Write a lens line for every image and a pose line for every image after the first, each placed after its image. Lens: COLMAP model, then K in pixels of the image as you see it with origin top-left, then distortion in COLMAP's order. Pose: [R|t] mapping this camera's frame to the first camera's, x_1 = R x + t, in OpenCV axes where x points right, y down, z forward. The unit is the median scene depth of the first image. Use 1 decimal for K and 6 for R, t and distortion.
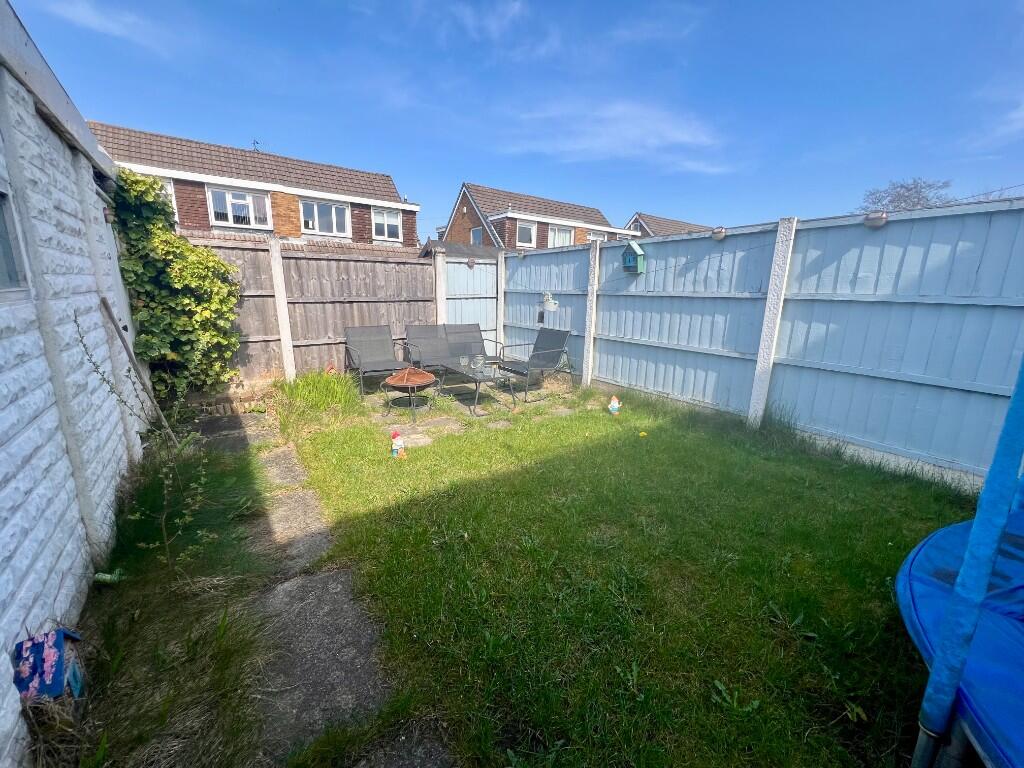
lens RADIAL K [[403.4, 0, 510.7], [0, 403.4, 379.9], [0, 0, 1]] dist [0.001153, 0.000214]
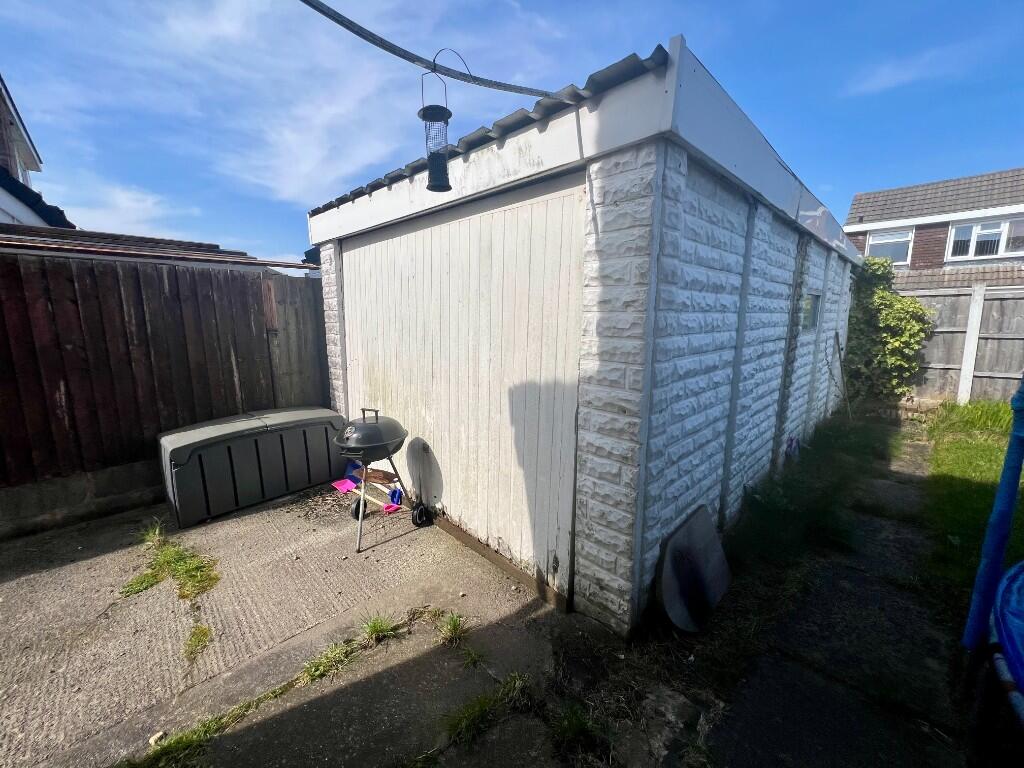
lens RADIAL K [[403.4, 0, 509.9], [0, 403.4, 382.2], [0, 0, 1]] dist [0.001153, 0.000214]
pose [[0.135805, 0.135047, -0.981488, 0.448538], [-0.209440, 0.972190, 0.104788, 0.097744], [0.968345, 0.191332, 0.160312, -0.493737]]
